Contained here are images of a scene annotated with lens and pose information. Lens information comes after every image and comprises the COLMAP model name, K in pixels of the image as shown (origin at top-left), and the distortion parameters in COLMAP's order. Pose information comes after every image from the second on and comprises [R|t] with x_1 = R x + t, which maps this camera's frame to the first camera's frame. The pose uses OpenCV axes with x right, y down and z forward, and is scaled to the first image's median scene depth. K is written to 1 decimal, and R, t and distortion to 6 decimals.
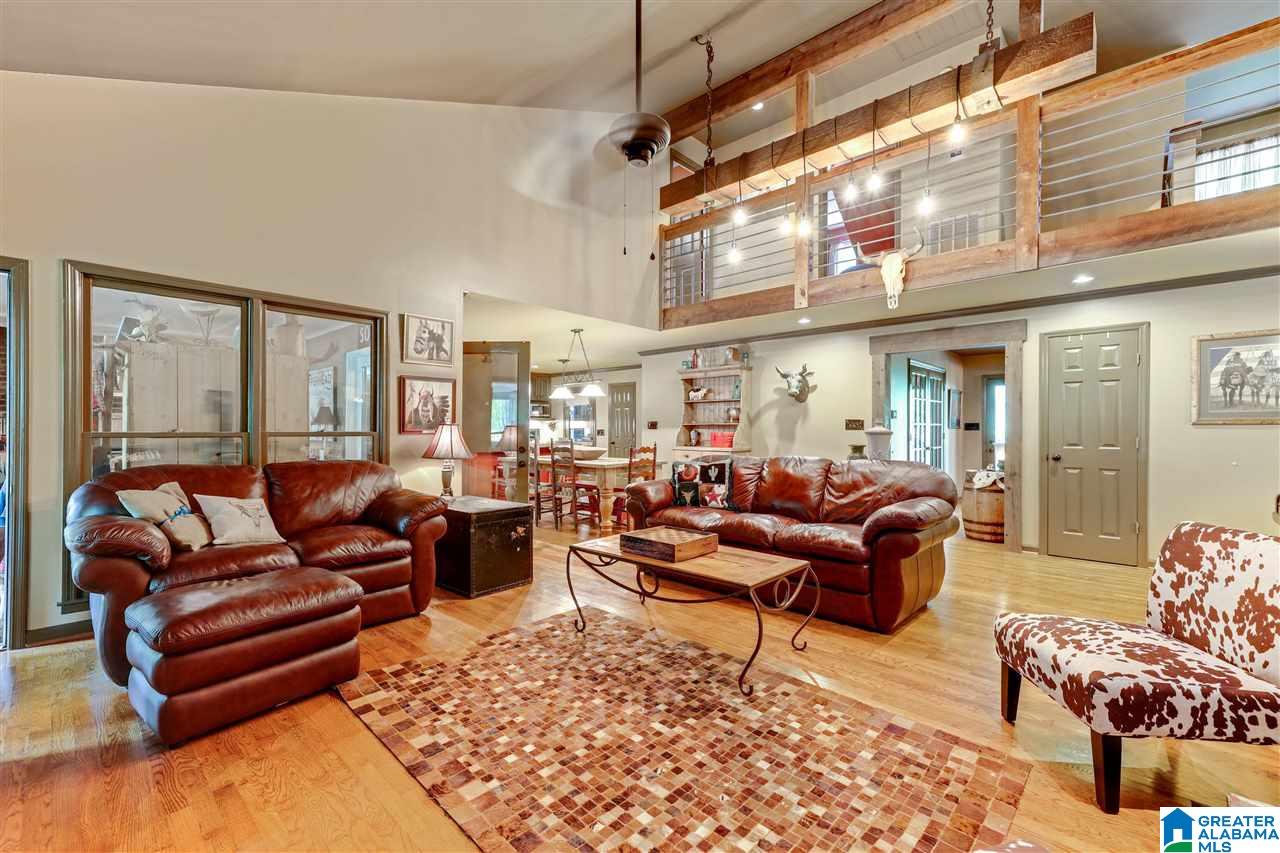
lens RADIAL K [[536.8, 0, 646.0], [0, 536.8, 430.7], [0, 0, 1]] dist [0.011020, 0.000128]
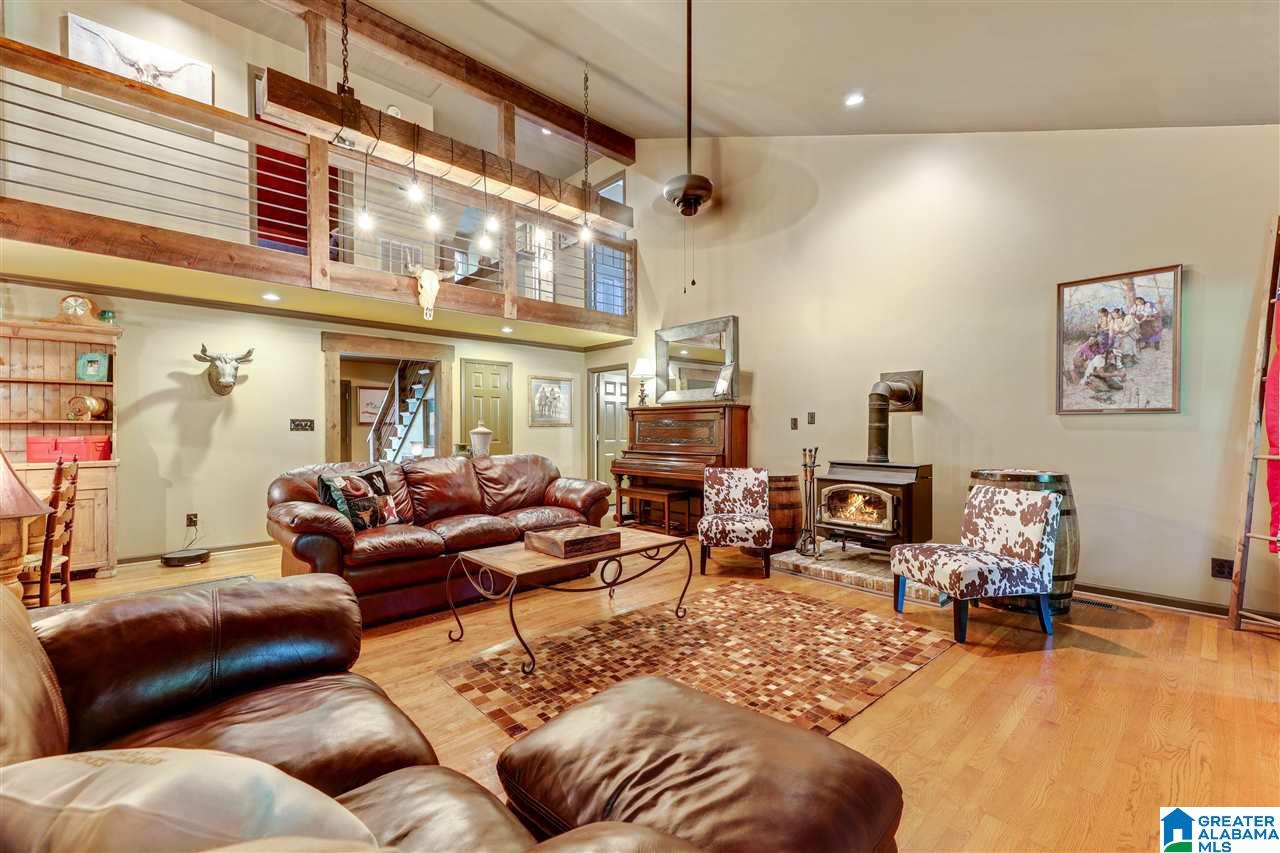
lens RADIAL K [[536.8, 0, 623.7], [0, 536.8, 431.3], [0, 0, 1]] dist [0.011020, 0.000128]
pose [[0.092155, -0.007032, 0.995720, -1.361008], [0.004254, 0.999969, 0.006668, -0.011338], [-0.995736, 0.003621, 0.092182, 1.122798]]
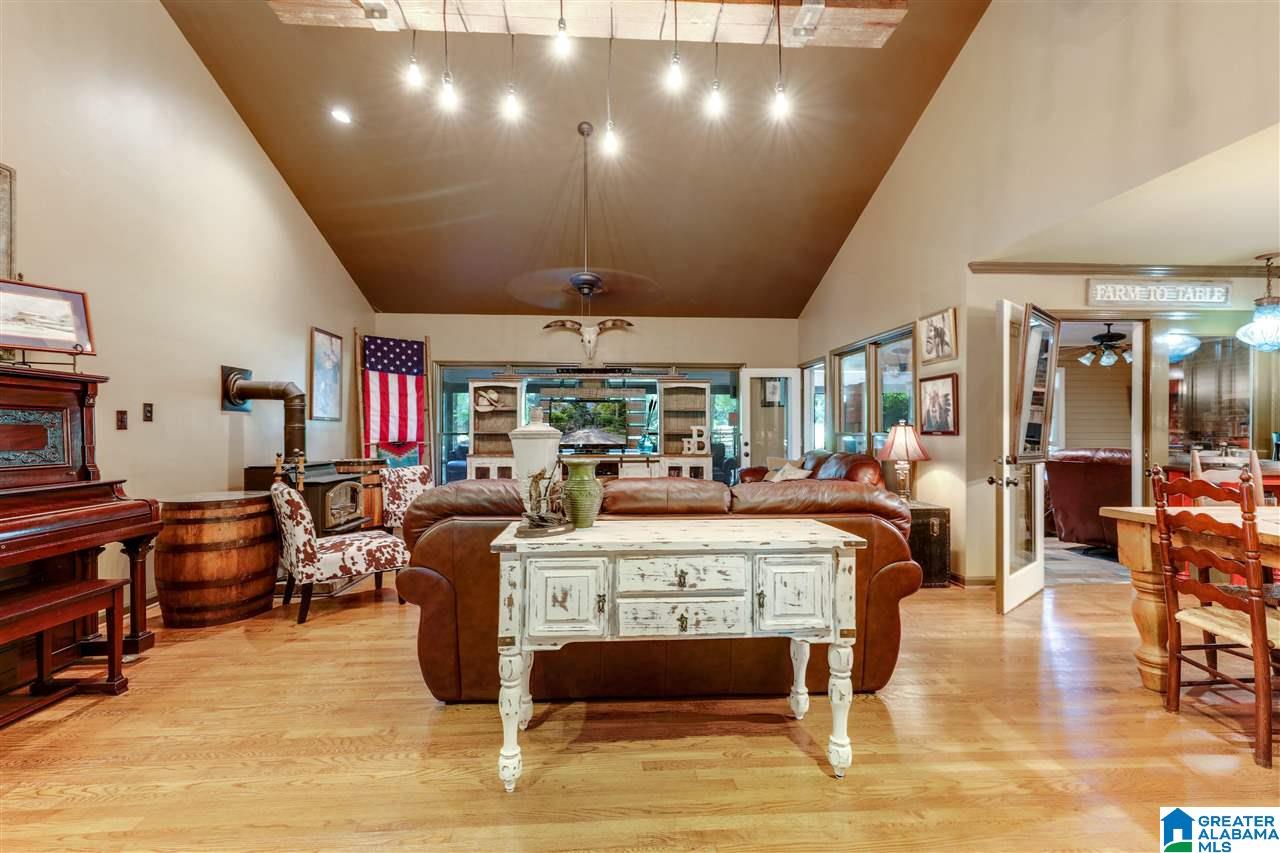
lens RADIAL K [[536.8, 0, 636.5], [0, 536.8, 431.4], [0, 0, 1]] dist [0.011020, 0.000128]
pose [[-0.693437, -0.002658, -0.720512, 1.377240], [-0.002971, 0.999995, -0.000830, 0.002434], [0.720511, 0.001565, -0.693442, 2.705094]]
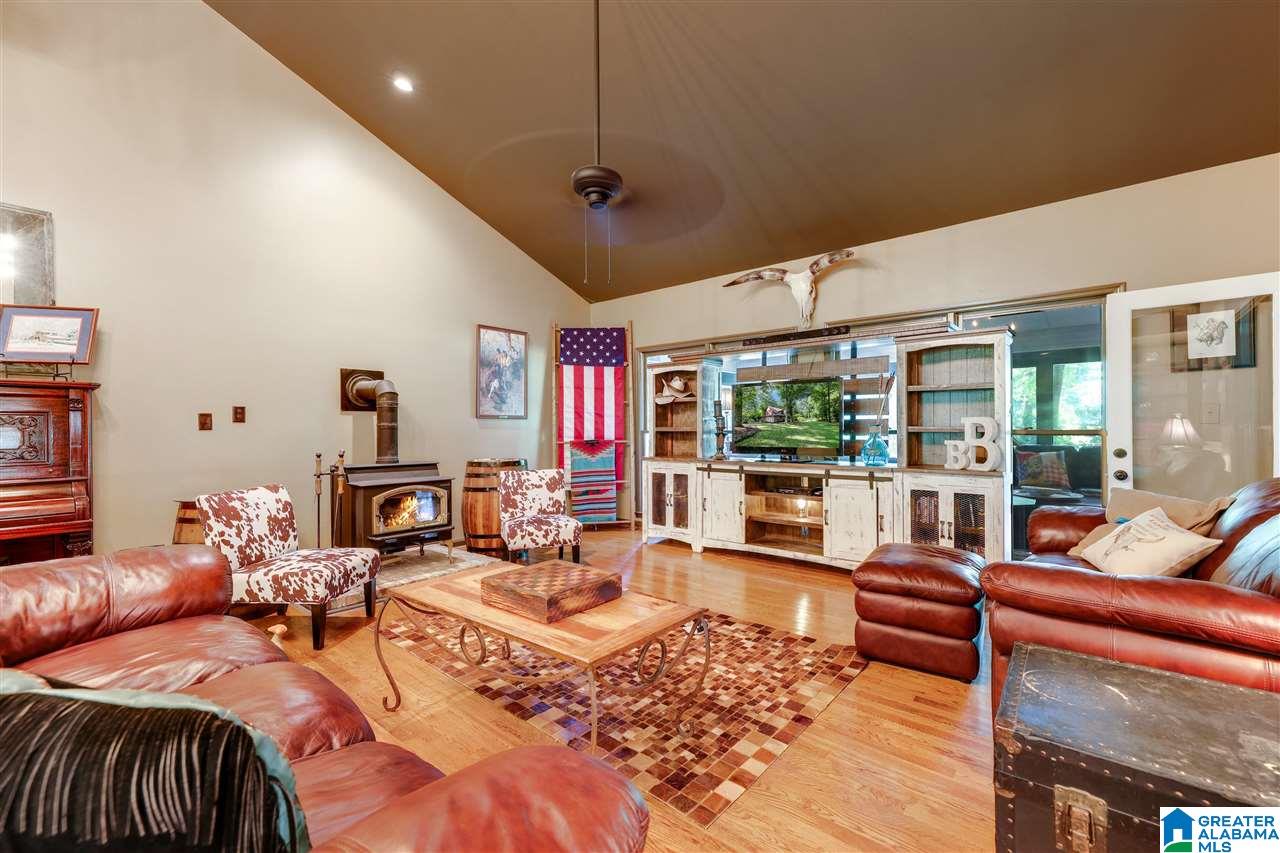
lens RADIAL K [[536.8, 0, 651.0], [0, 536.8, 428.0], [0, 0, 1]] dist [0.011020, 0.000128]
pose [[-0.998352, 0.002956, -0.057303, -0.065703], [0.002906, 0.999995, 0.000957, -0.003975], [0.057305, 0.000789, -0.998356, 2.393532]]
